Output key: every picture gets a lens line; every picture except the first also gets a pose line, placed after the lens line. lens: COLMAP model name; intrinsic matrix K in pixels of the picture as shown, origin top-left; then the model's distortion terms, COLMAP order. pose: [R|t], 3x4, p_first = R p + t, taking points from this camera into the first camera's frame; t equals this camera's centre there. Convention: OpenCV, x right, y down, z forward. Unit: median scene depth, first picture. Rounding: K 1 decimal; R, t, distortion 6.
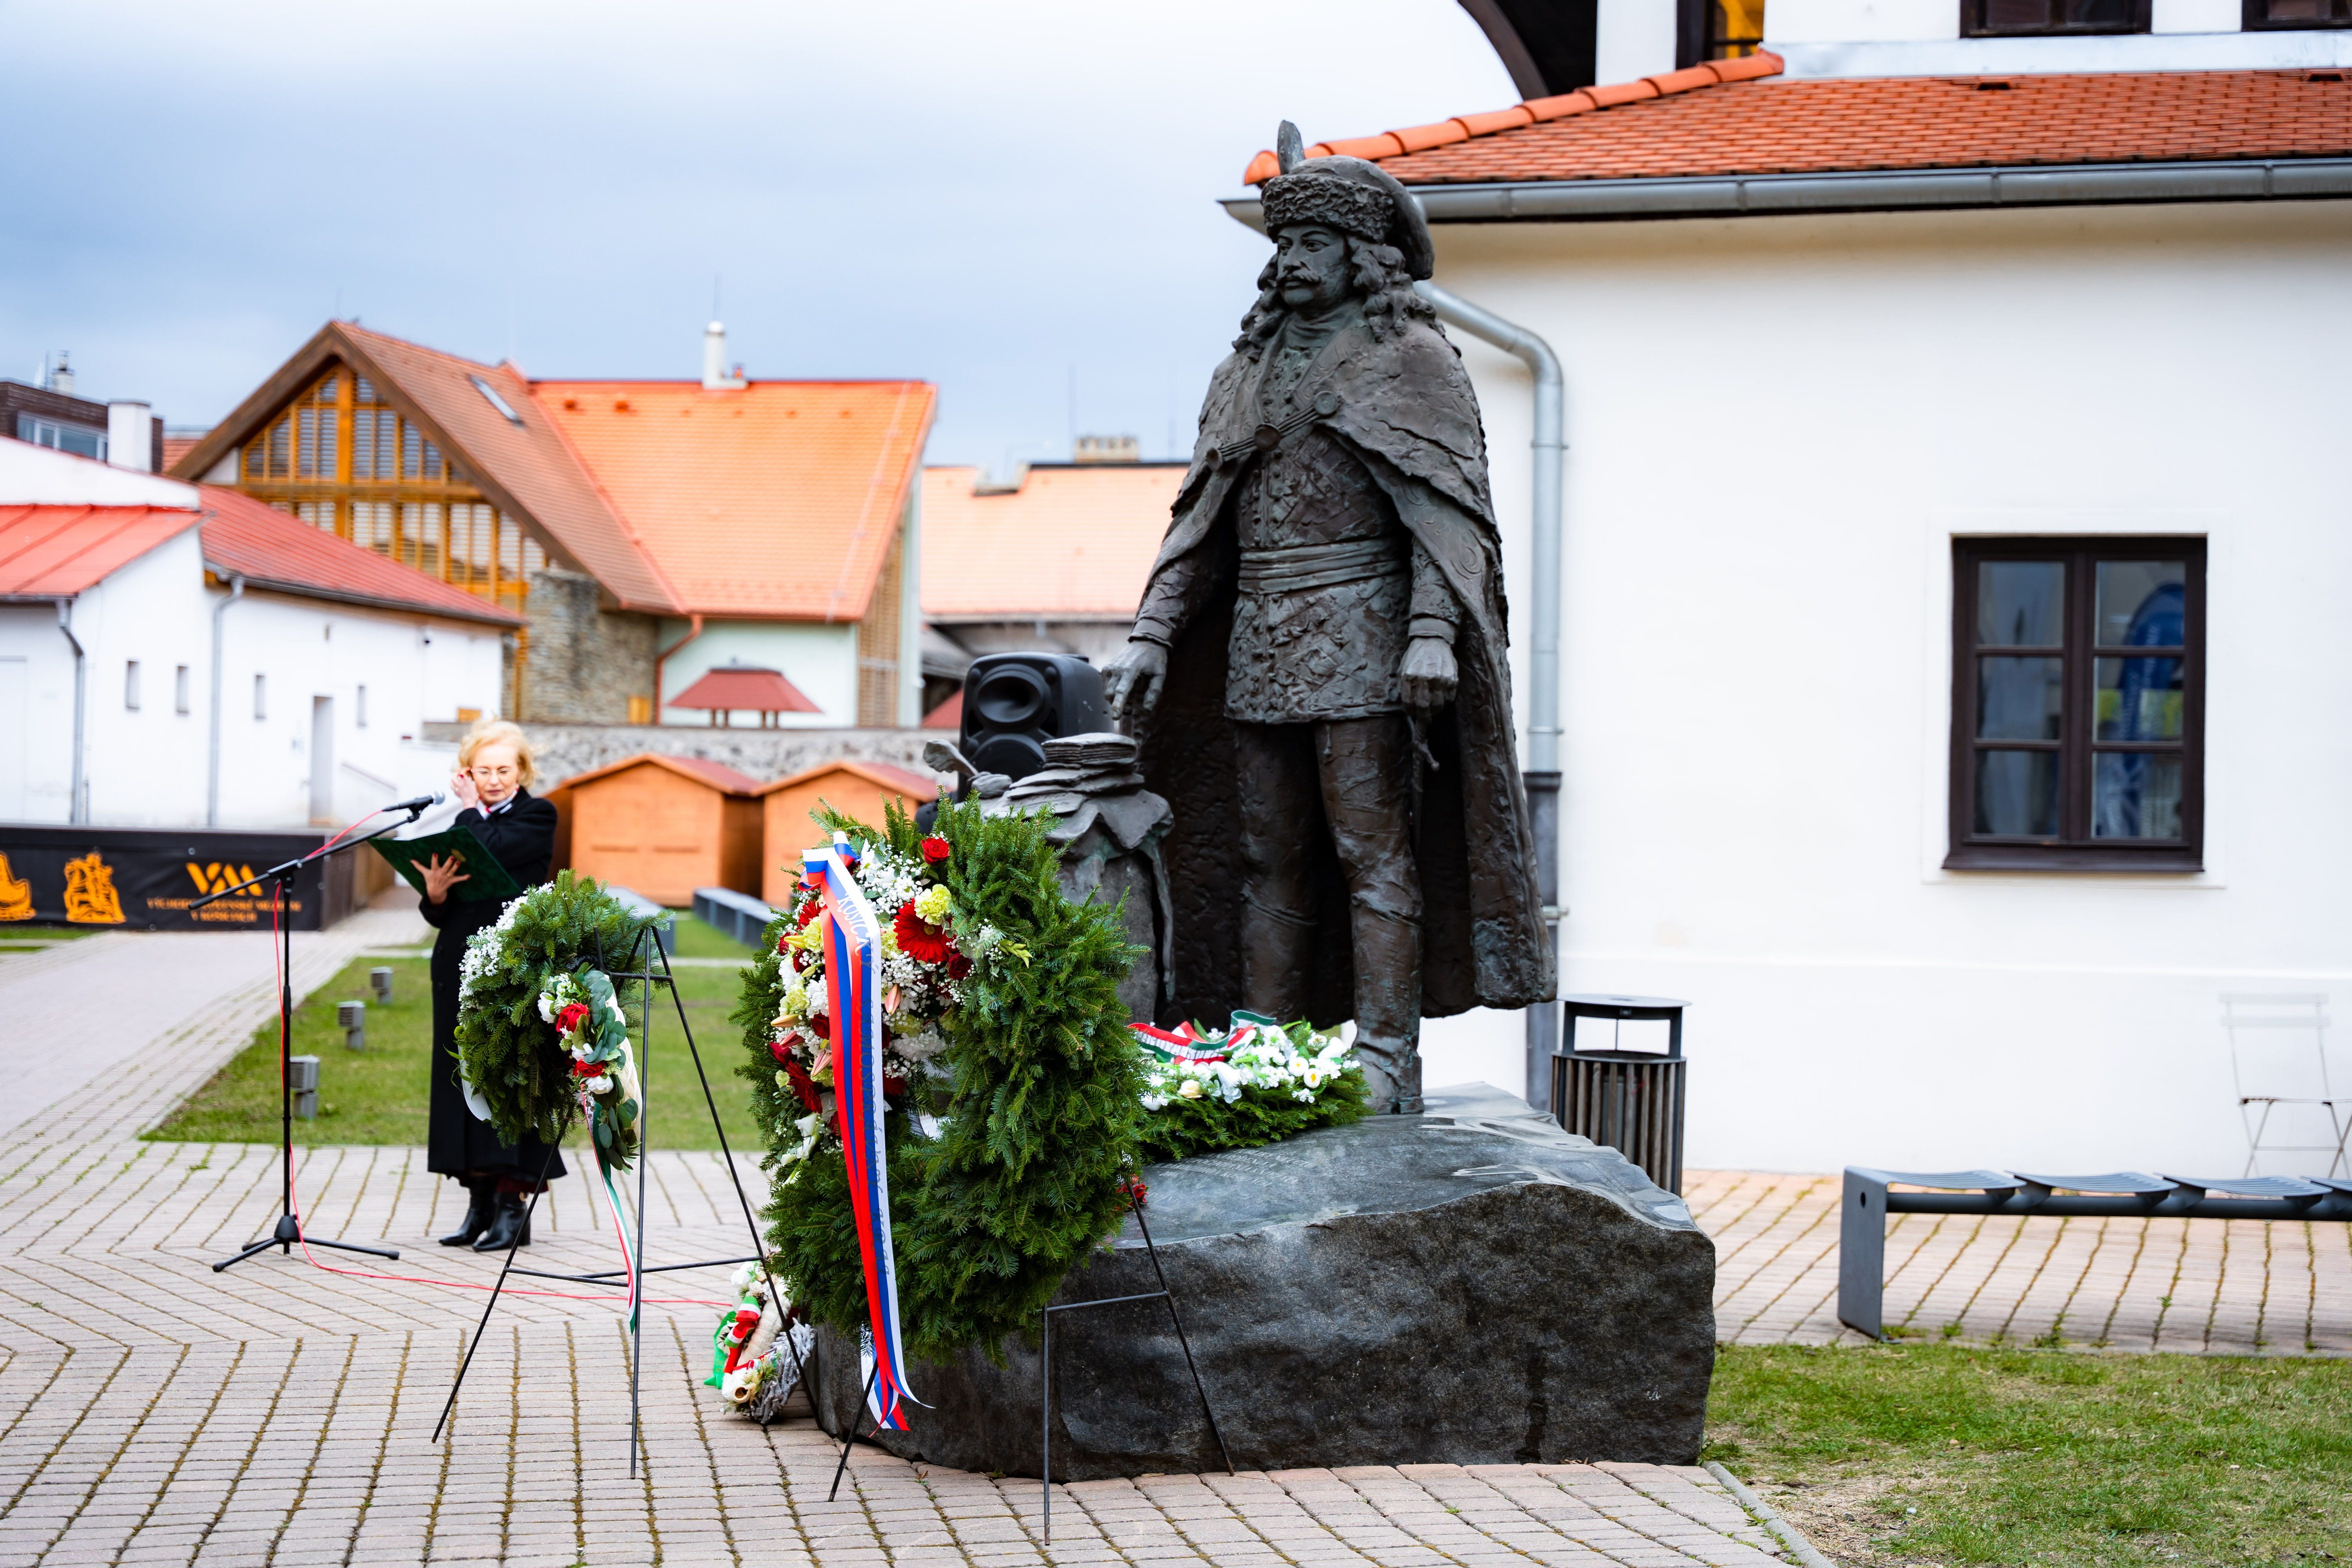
lens RADIAL K [[4072.3, 0, 1176.0], [0, 4072.3, 784.0], [0, 0, 1]] dist [0.029745, 0.127512]
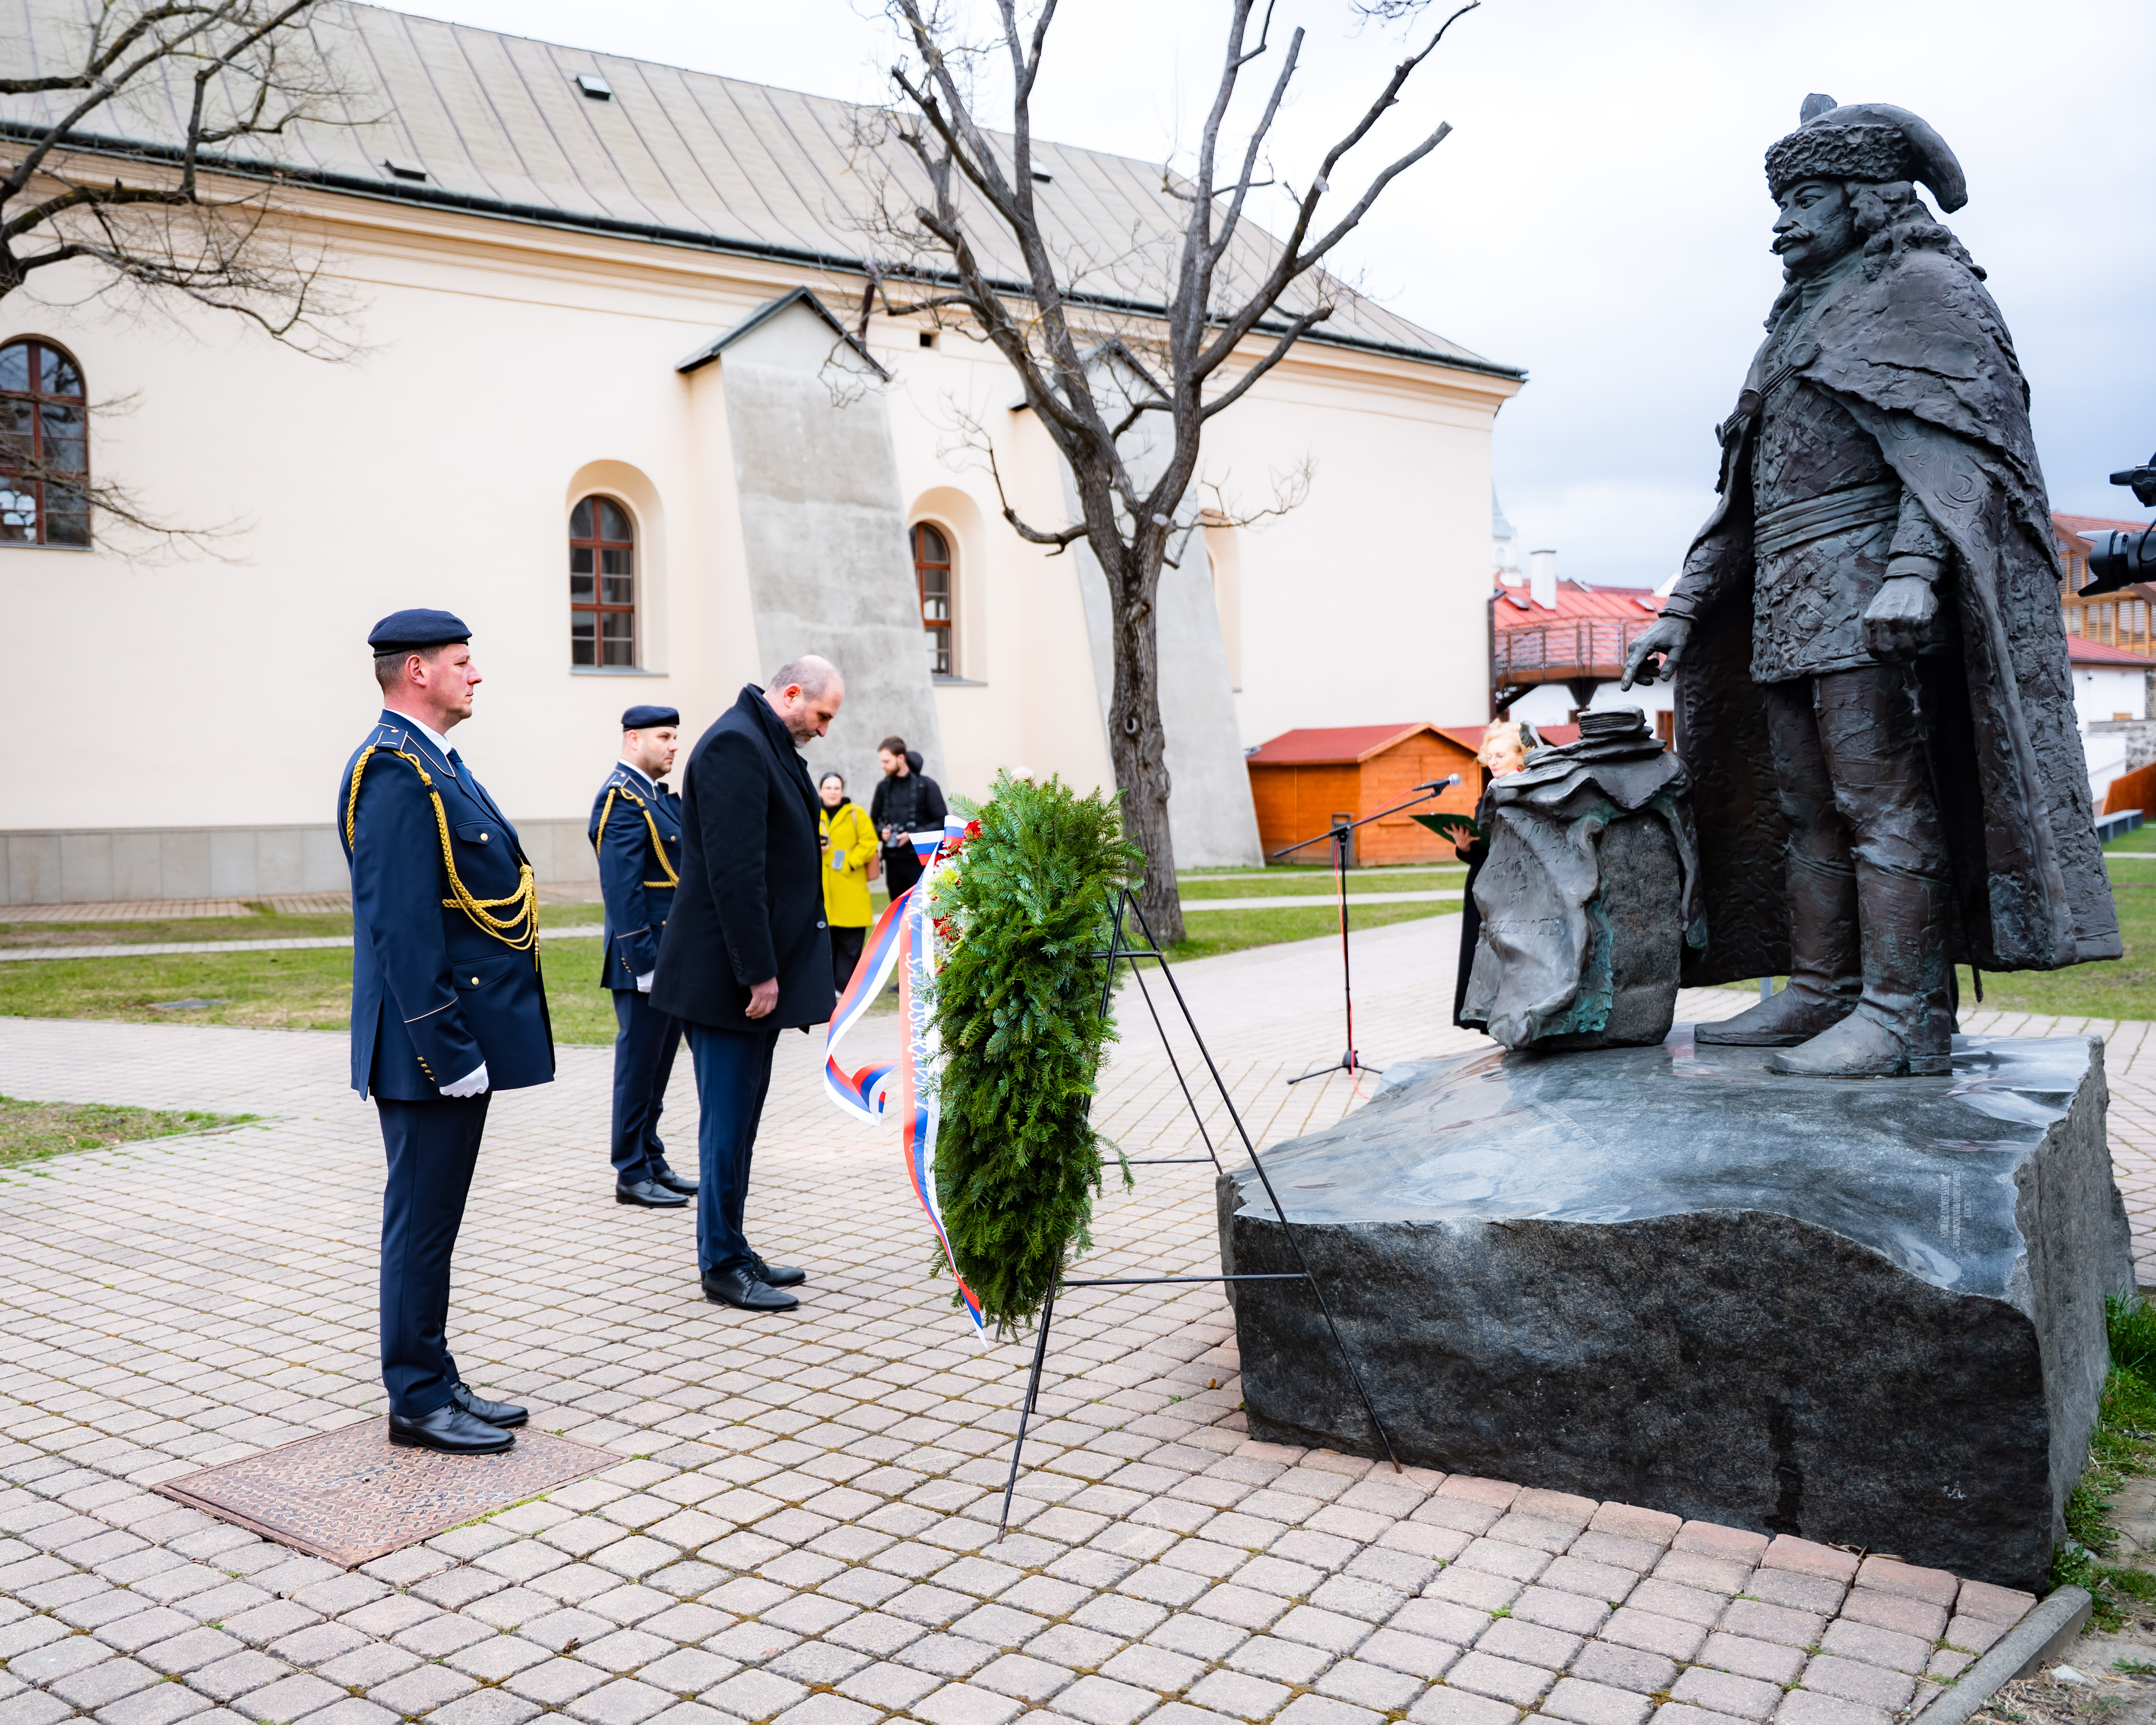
lens RADIAL K [[1715.0, 0, 864.9], [0, 1715.0, 855.6], [0, 0, 1]] dist [0.001681, -0.014058]
pose [[0.660892, -0.010309, -0.750410, 0.198239], [0.043755, 0.998734, 0.024816, 0.008120], [0.749205, -0.049235, 0.660506, 0.548730]]
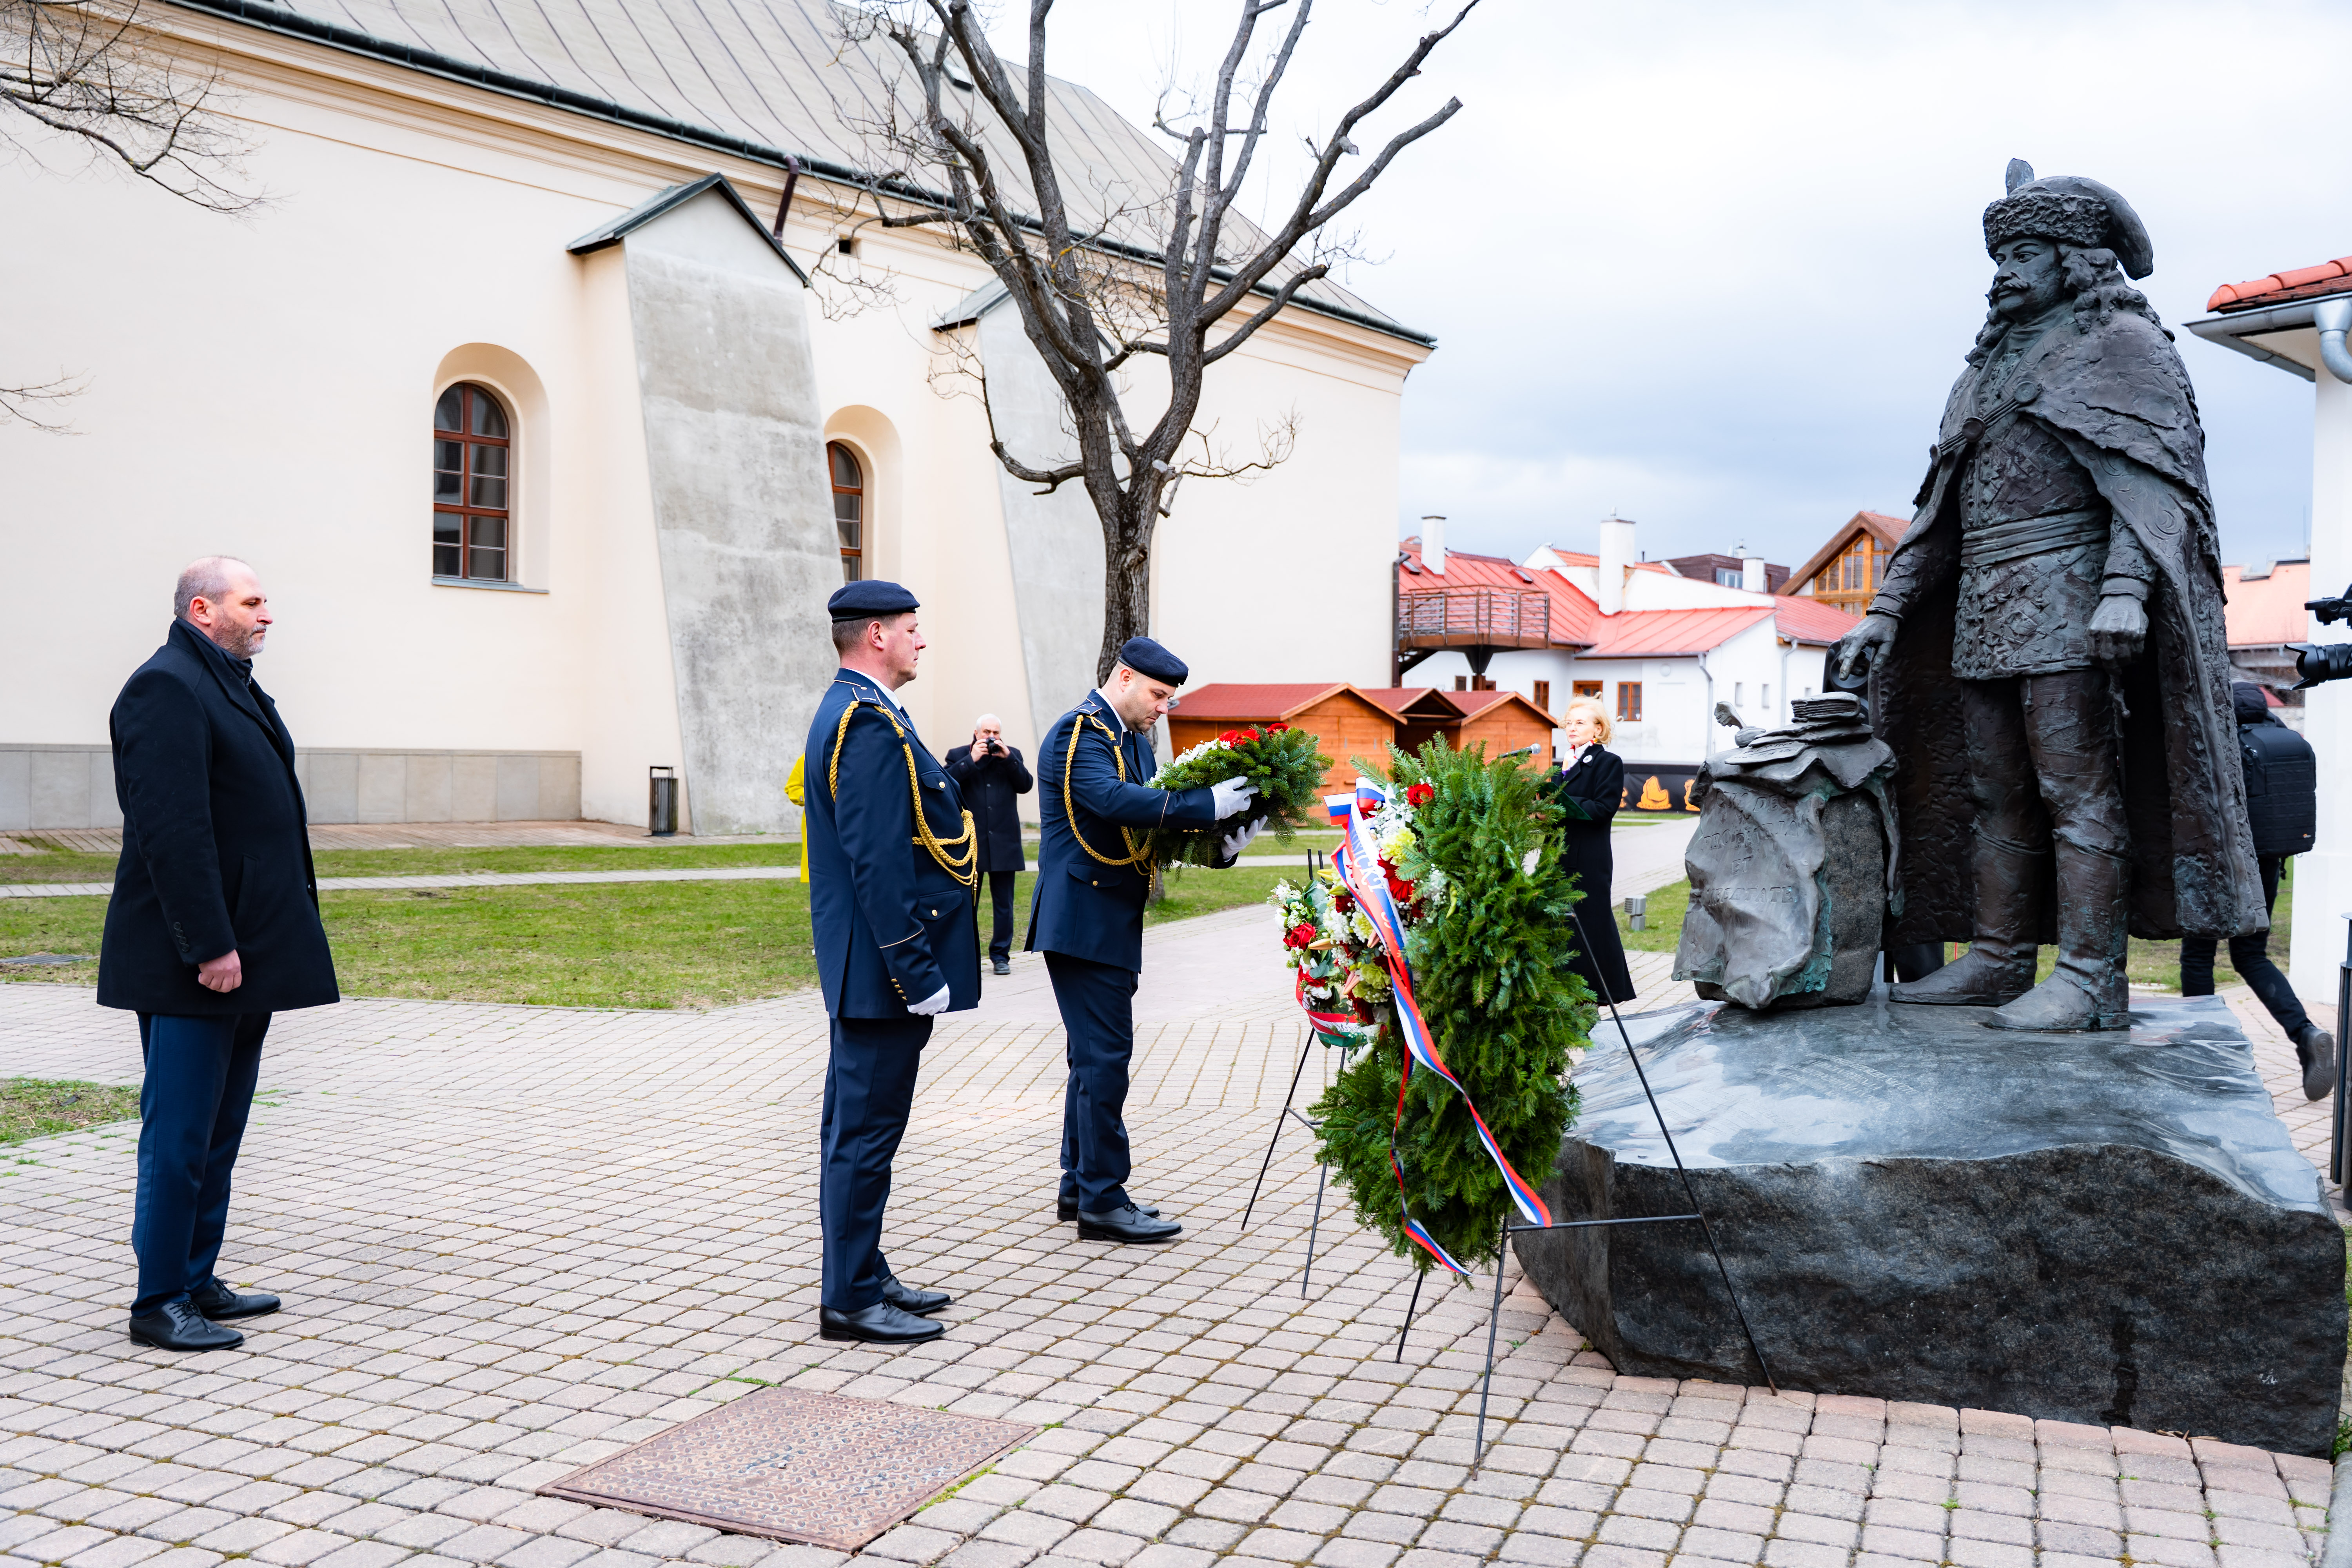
lens RADIAL K [[1843.1, 0, 1176.0], [0, 1843.1, 784.0], [0, 0, 1]] dist [0.005183, -0.012625]
pose [[0.832991, 0.003985, -0.553272, 0.123592], [0.008130, 0.999778, 0.019440, 0.002693], [0.553227, -0.020692, 0.832774, 0.446103]]
